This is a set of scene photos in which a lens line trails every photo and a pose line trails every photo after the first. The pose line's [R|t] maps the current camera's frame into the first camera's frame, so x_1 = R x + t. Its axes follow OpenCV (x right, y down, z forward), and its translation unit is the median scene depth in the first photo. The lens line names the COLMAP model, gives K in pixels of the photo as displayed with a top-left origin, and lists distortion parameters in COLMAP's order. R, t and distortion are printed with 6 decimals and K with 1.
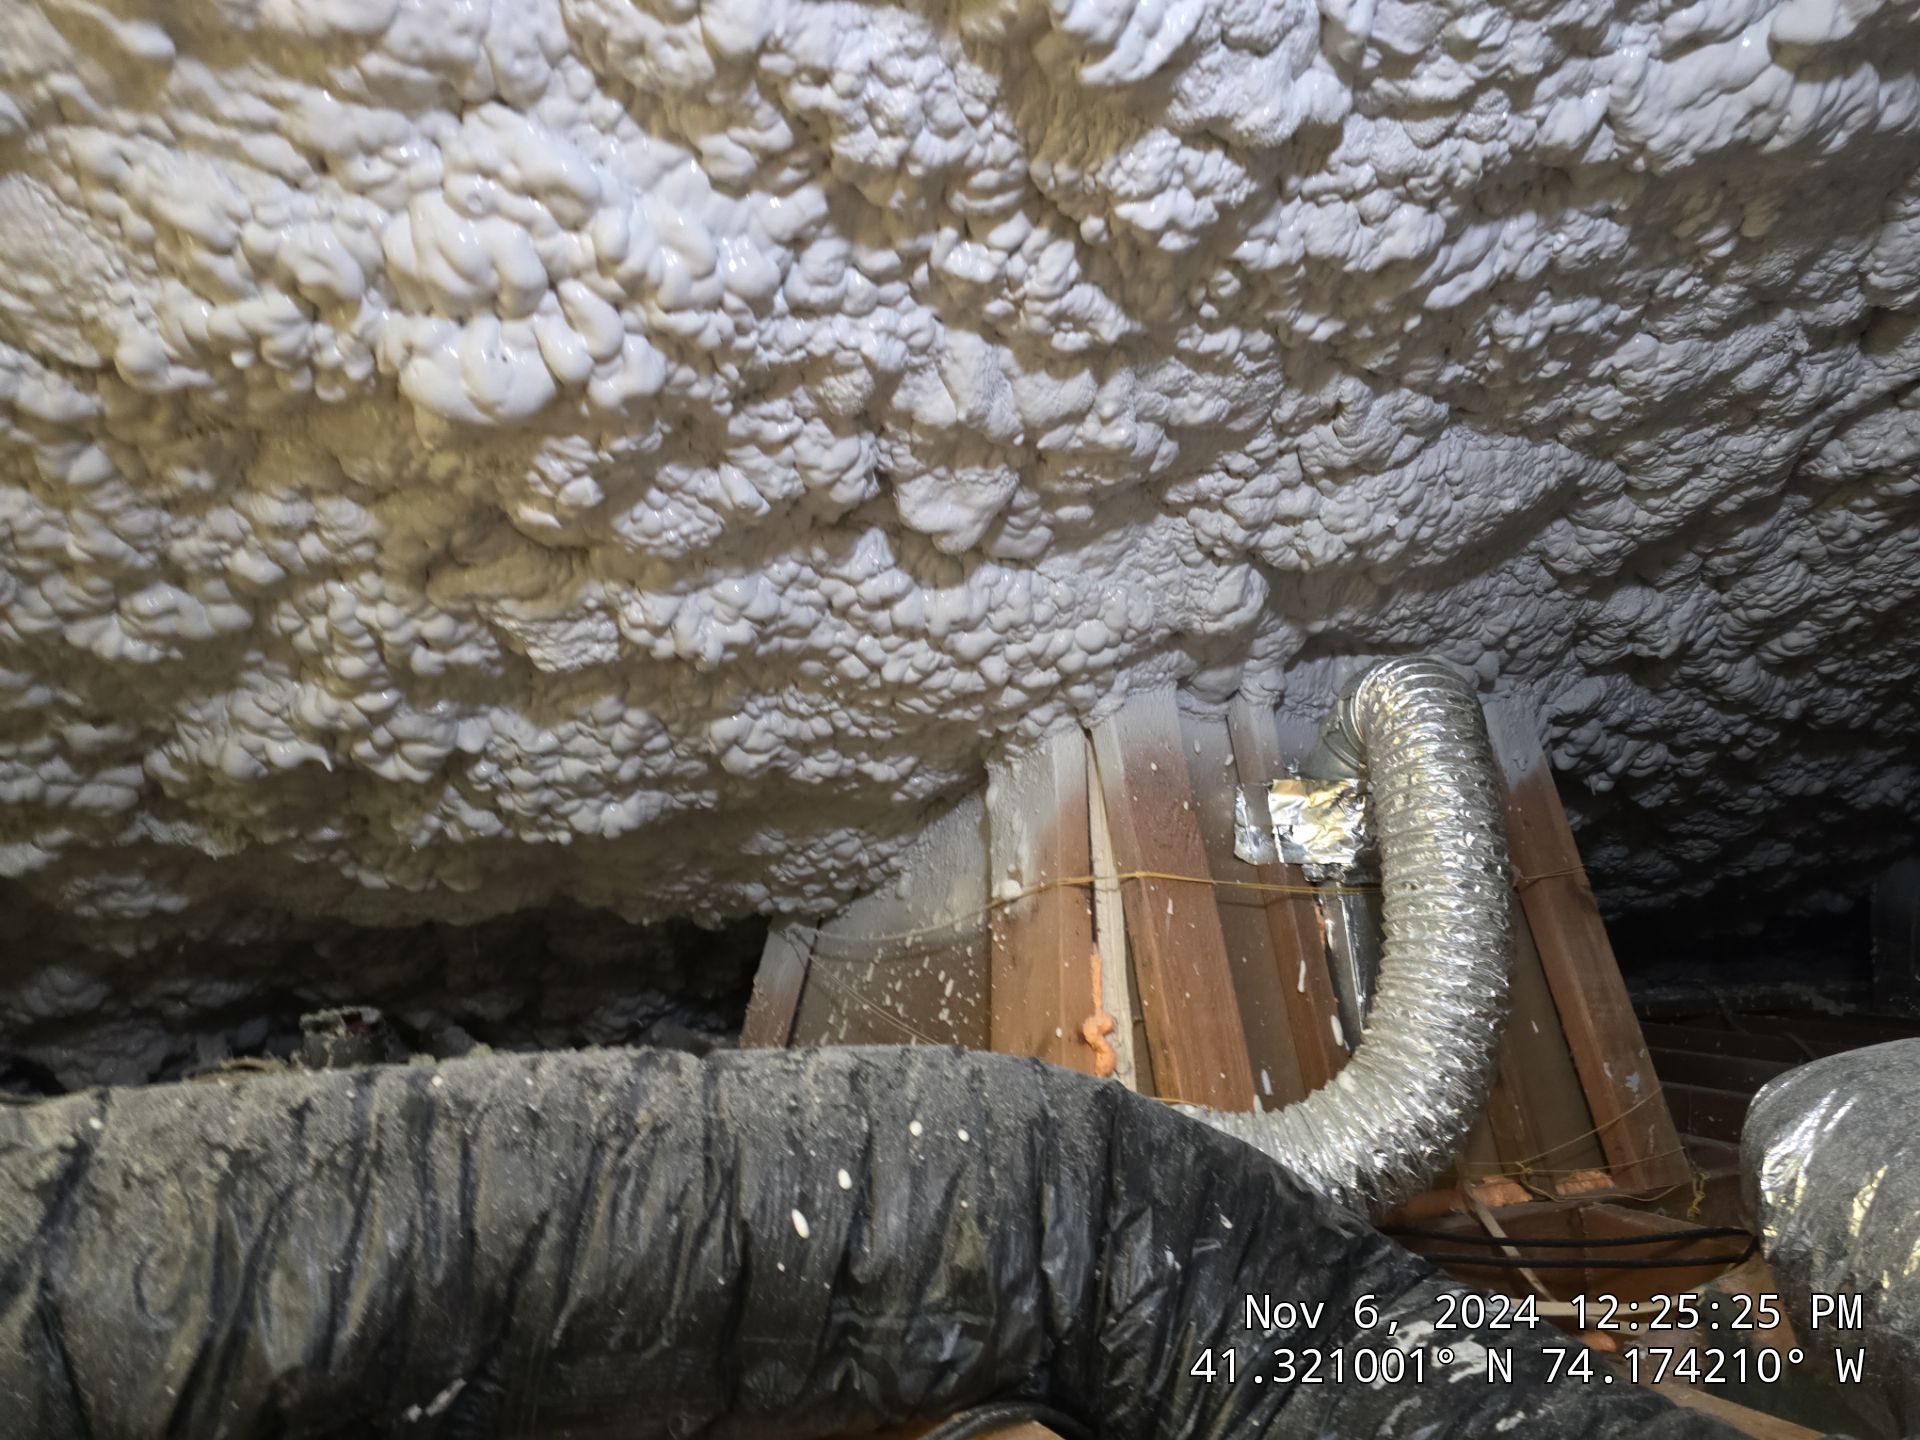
lens RADIAL K [[1291.6, 0, 962.0], [0, 1291.6, 708.6], [0, 0, 1]] dist [0.092979, -0.101941]
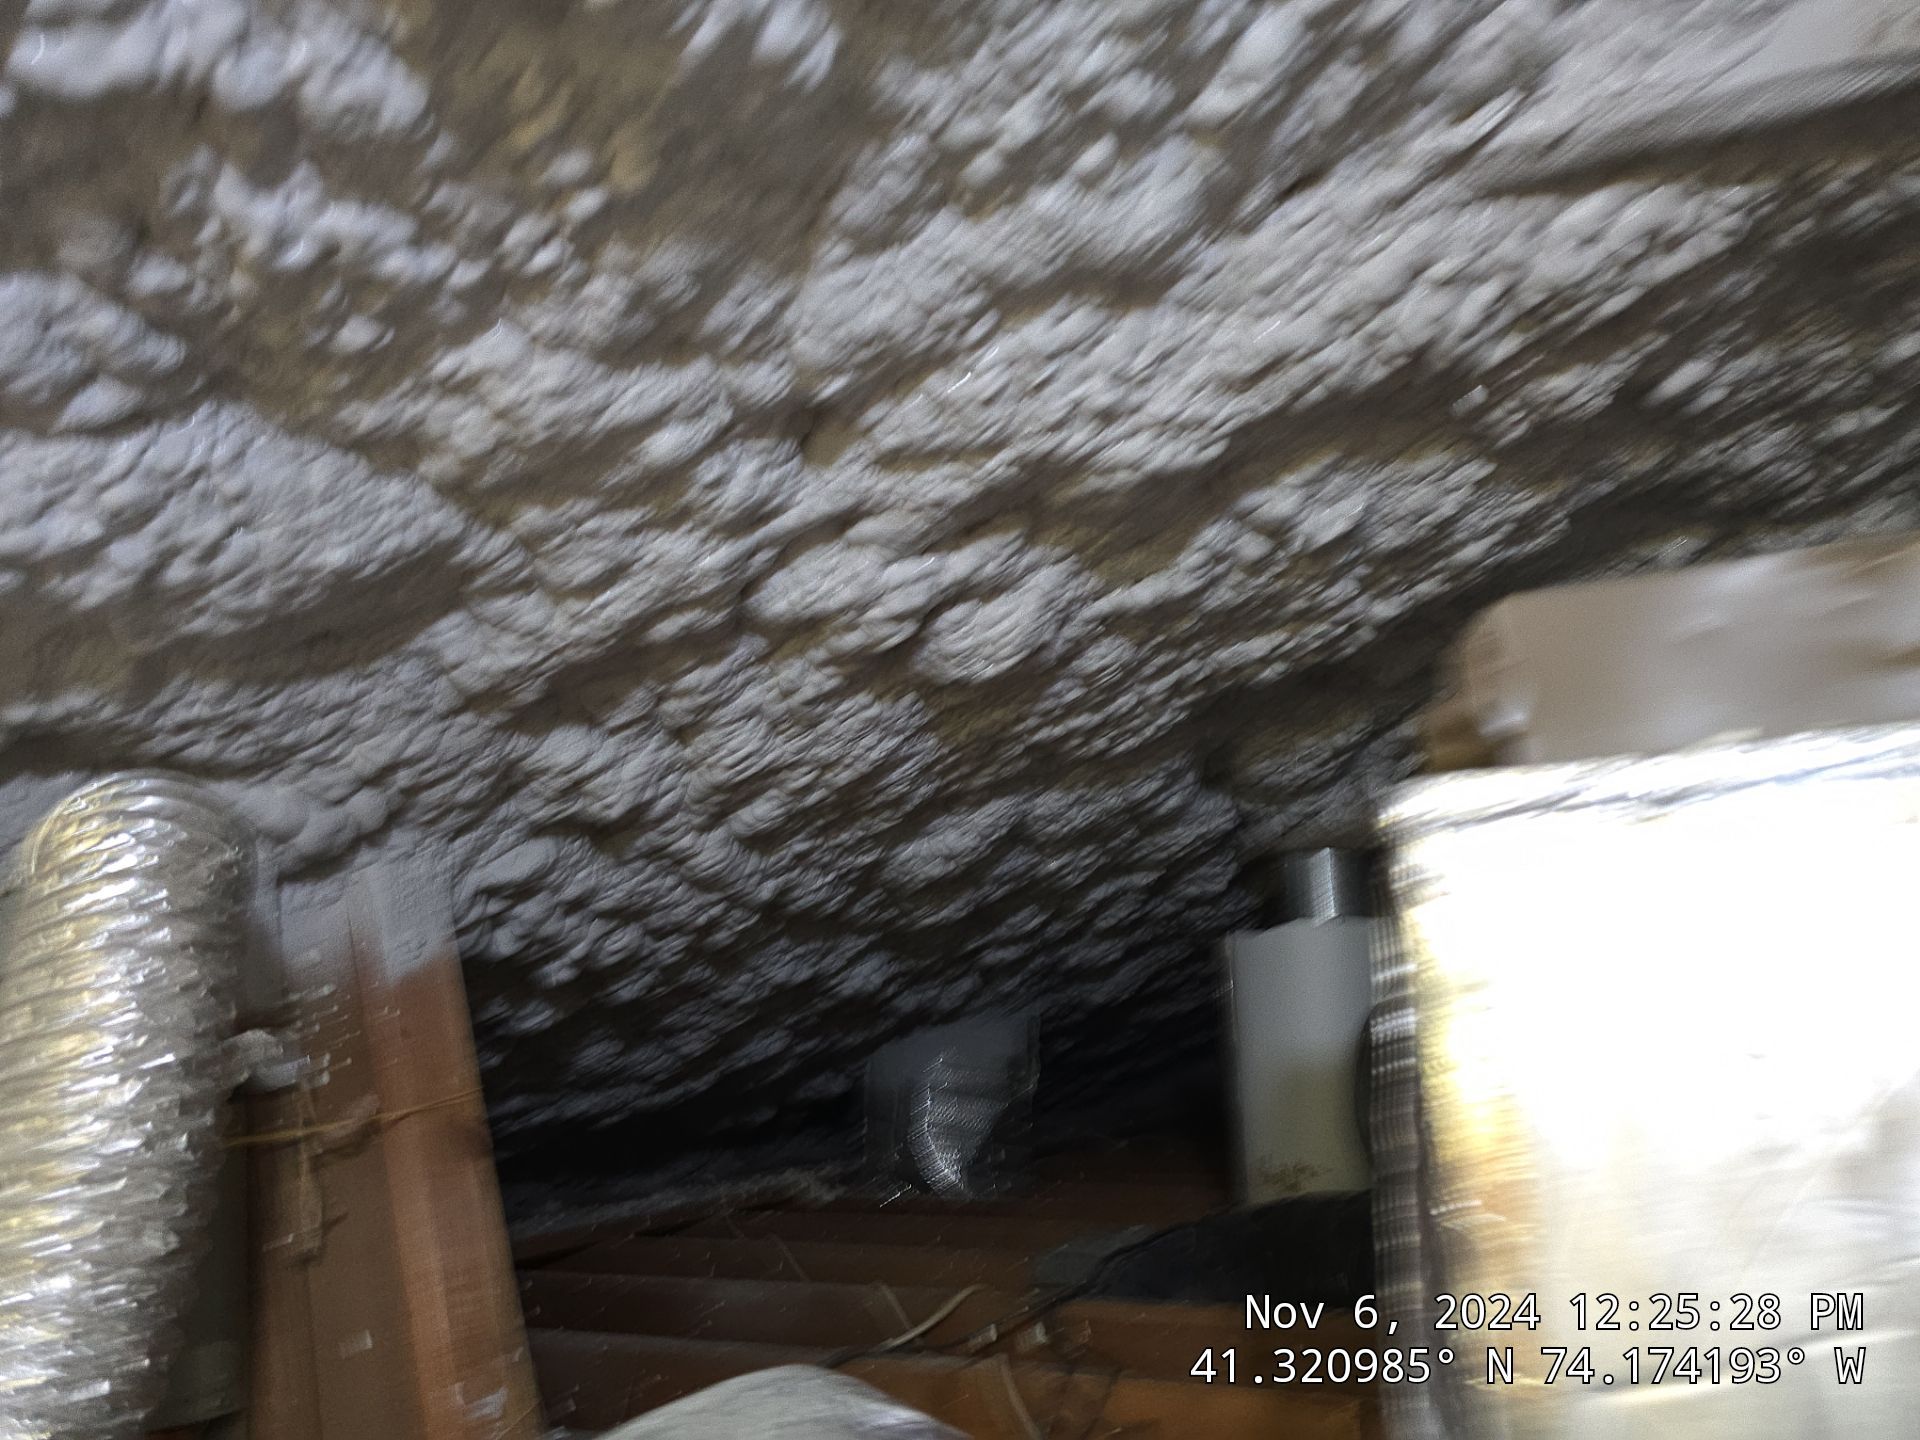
lens RADIAL K [[1300.2, 0, 958.7], [0, 1300.2, 724.8], [0, 0, 1]] dist [0.068118, -0.064105]
pose [[0.799400, 0.120767, 0.588536, 0.290804], [-0.050124, 0.989580, -0.134978, 0.002409], [-0.598704, 0.078401, 0.797124, 0.290166]]
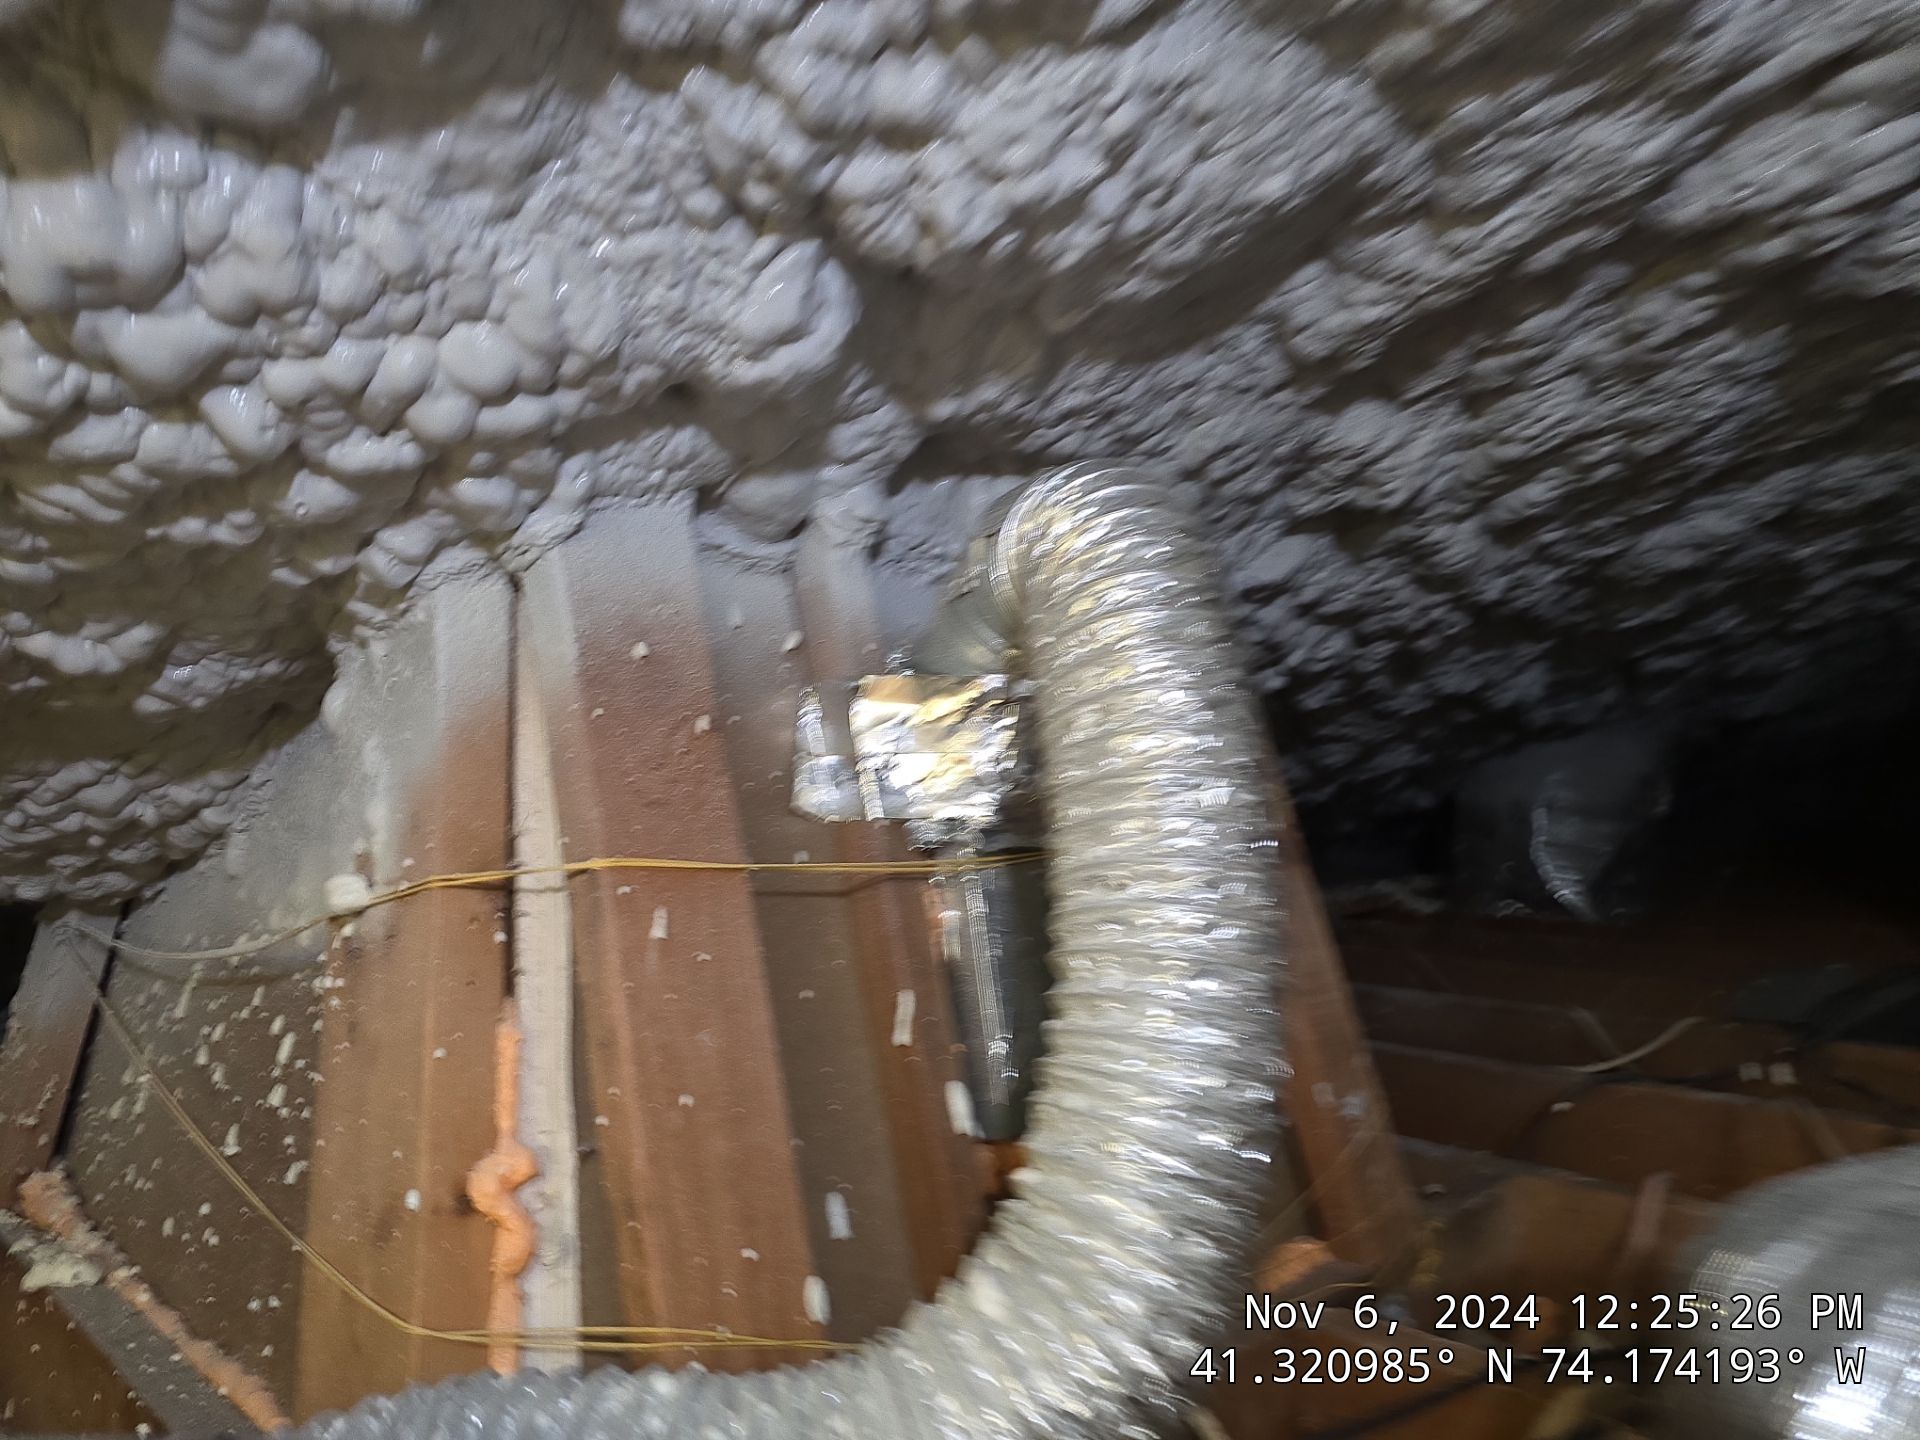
lens RADIAL K [[1300.2, 0, 958.7], [0, 1300.2, 724.8], [0, 0, 1]] dist [0.068118, -0.064105]
pose [[0.956743, -0.004922, 0.290893, 0.124737], [-0.022618, 0.995573, 0.091234, 0.025376], [-0.290054, -0.093867, 0.952396, 0.486181]]
